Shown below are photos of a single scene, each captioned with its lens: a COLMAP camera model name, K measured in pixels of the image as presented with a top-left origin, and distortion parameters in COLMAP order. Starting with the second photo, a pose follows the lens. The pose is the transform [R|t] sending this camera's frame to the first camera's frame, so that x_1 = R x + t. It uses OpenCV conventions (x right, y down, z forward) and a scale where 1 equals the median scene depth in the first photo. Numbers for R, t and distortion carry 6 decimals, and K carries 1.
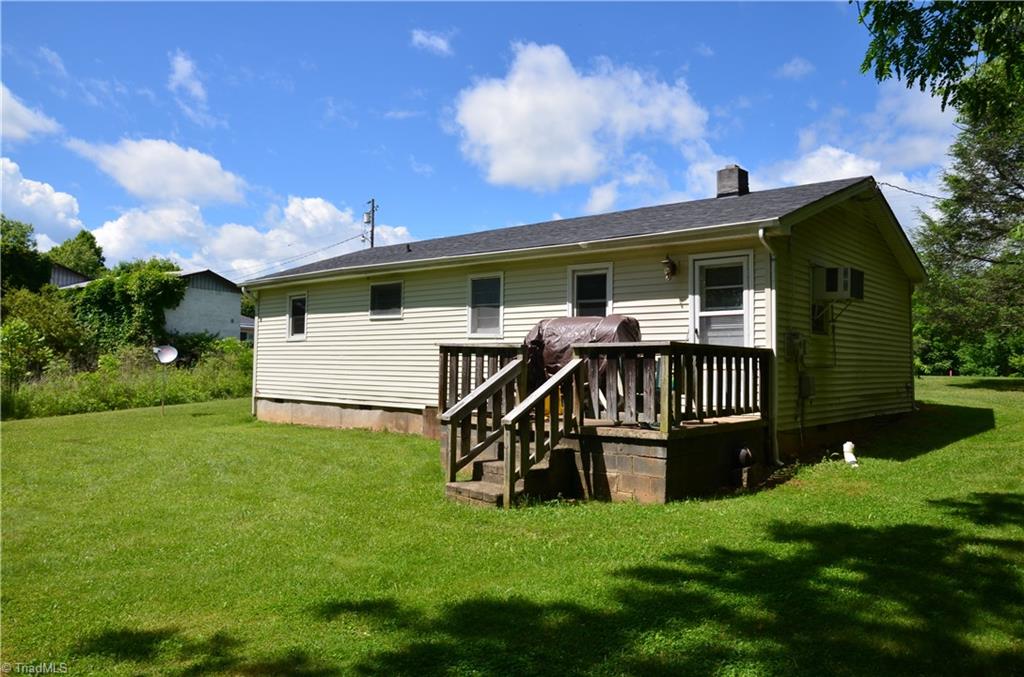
lens RADIAL K [[760.3, 0, 512.0], [0, 760.3, 338.5], [0, 0, 1]] dist [-0.130811, 0.117082]
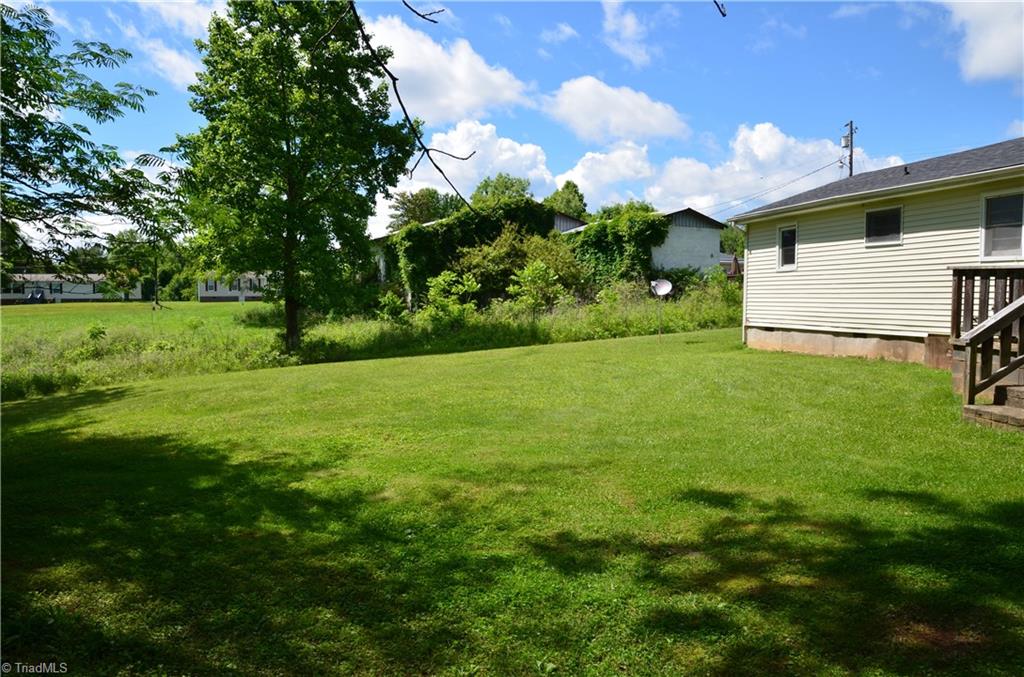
lens RADIAL K [[768.4, 0, 510.9], [0, 768.4, 342.7], [0, 0, 1]] dist [-0.124962, 0.117517]
pose [[0.827292, 0.018889, -0.561455, -0.018309], [0.031839, 0.996252, 0.080431, 0.006319], [0.560870, -0.084416, 0.823589, -0.083350]]
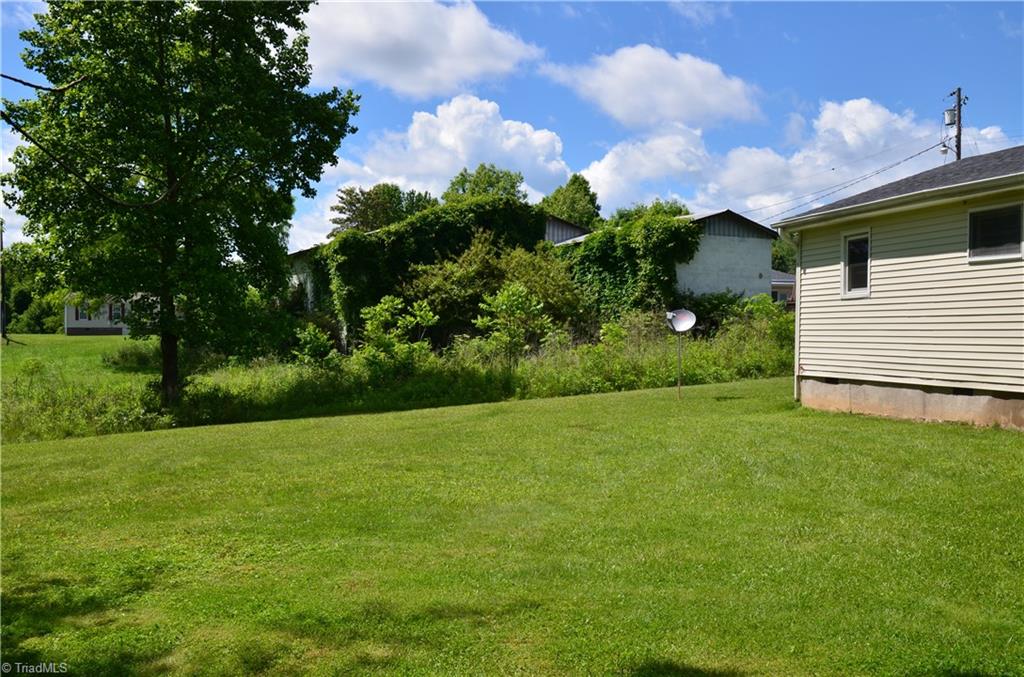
lens RADIAL K [[1026.2, 0, 512.0], [0, 1026.2, 338.5], [0, 0, 1]] dist [-0.045758, 0.170062]
pose [[0.830568, -0.006986, -0.556874, -0.016942], [0.028227, 0.999164, 0.029566, 0.004113], [0.556202, -0.040276, 0.830070, 0.003585]]
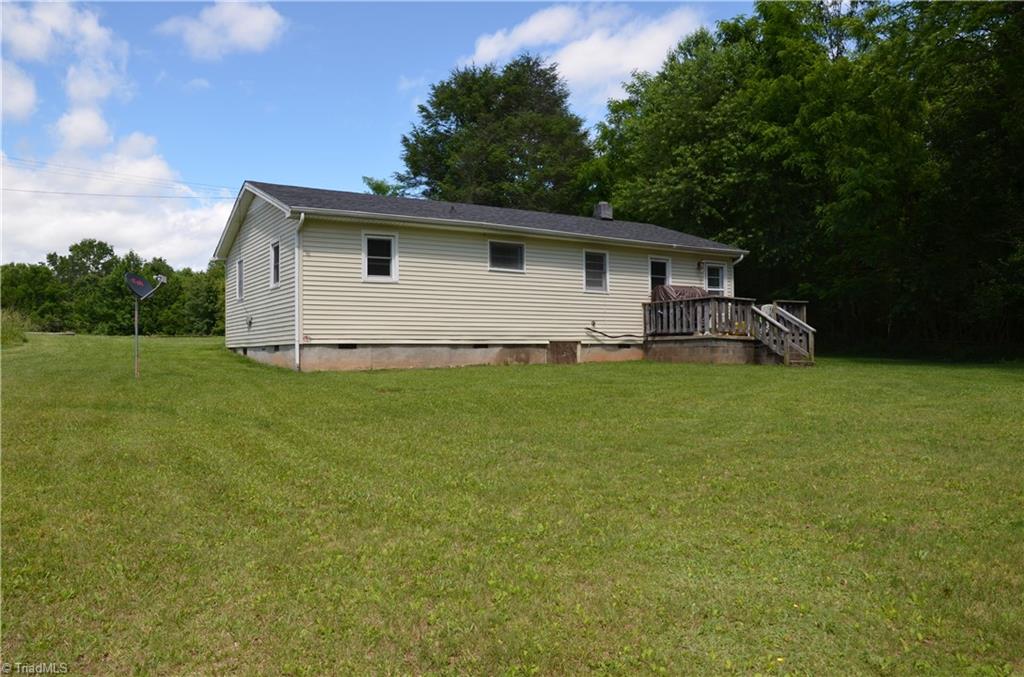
lens RADIAL K [[760.3, 0, 512.0], [0, 760.3, 338.5], [0, 0, 1]] dist [-0.130811, 0.117082]
pose [[0.293467, -0.014743, 0.955855, -1.358457], [-0.038062, 0.998908, 0.027093, 0.048756], [-0.955211, -0.044333, 0.292586, 0.651449]]
